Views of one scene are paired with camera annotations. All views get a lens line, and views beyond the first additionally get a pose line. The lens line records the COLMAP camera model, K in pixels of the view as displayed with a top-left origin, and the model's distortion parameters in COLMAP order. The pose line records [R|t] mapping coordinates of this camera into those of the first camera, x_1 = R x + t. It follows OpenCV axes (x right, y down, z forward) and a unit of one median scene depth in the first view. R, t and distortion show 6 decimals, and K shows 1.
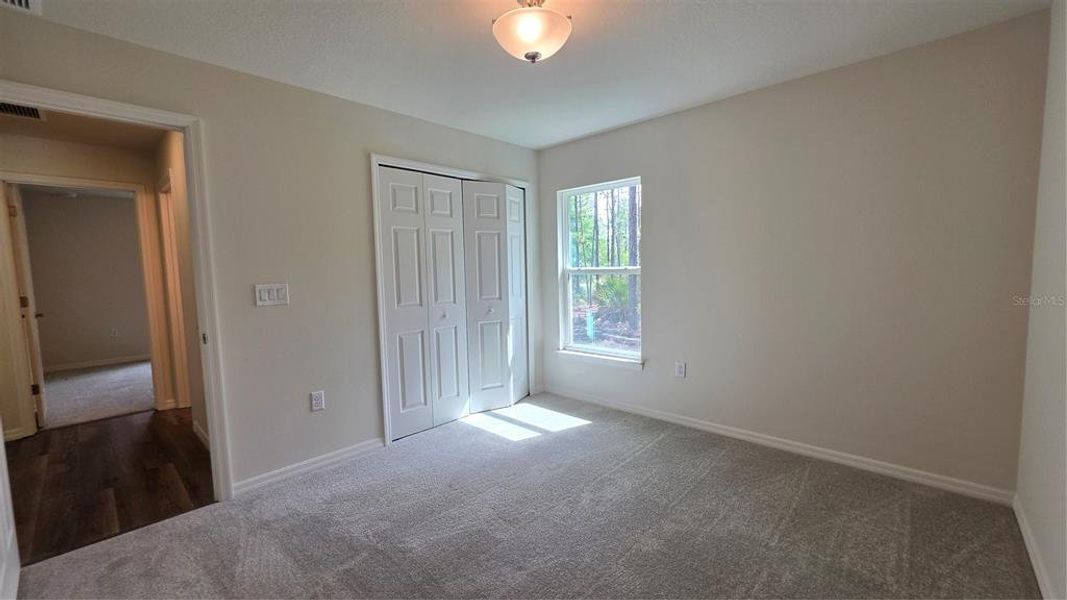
lens RADIAL K [[430.9, 0, 538.6], [0, 430.9, 302.2], [0, 0, 1]] dist [0.000015, 0.000249]
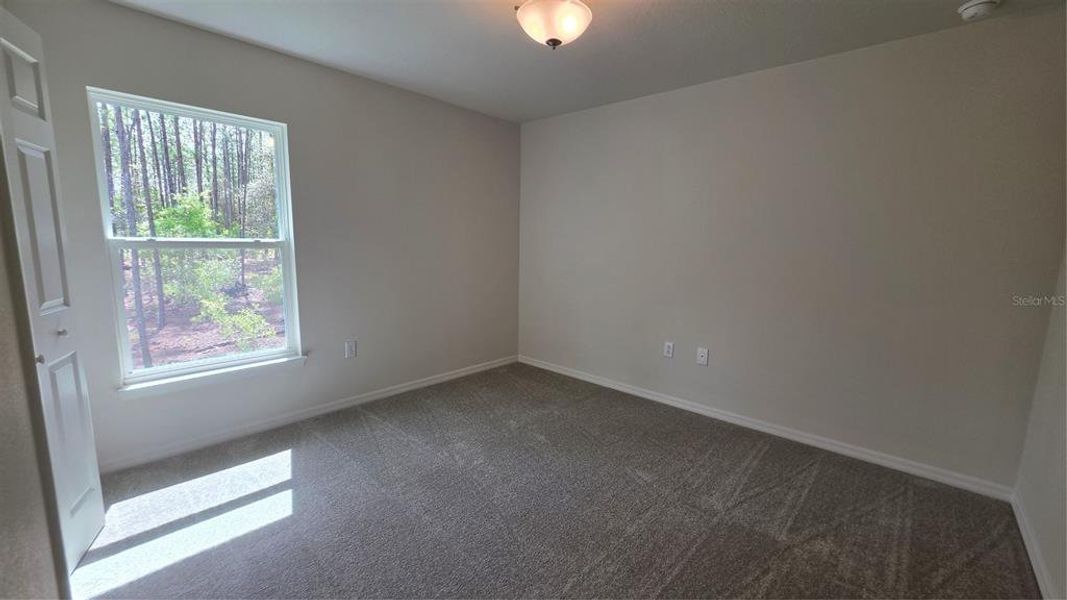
lens RADIAL K [[430.9, 0, 538.6], [0, 430.9, 302.2], [0, 0, 1]] dist [0.000015, 0.000249]
pose [[-0.013699, -0.119834, 0.992699, -0.610975], [0.064405, 0.990625, 0.120472, -0.035983], [-0.997830, 0.065585, -0.005852, 0.583602]]
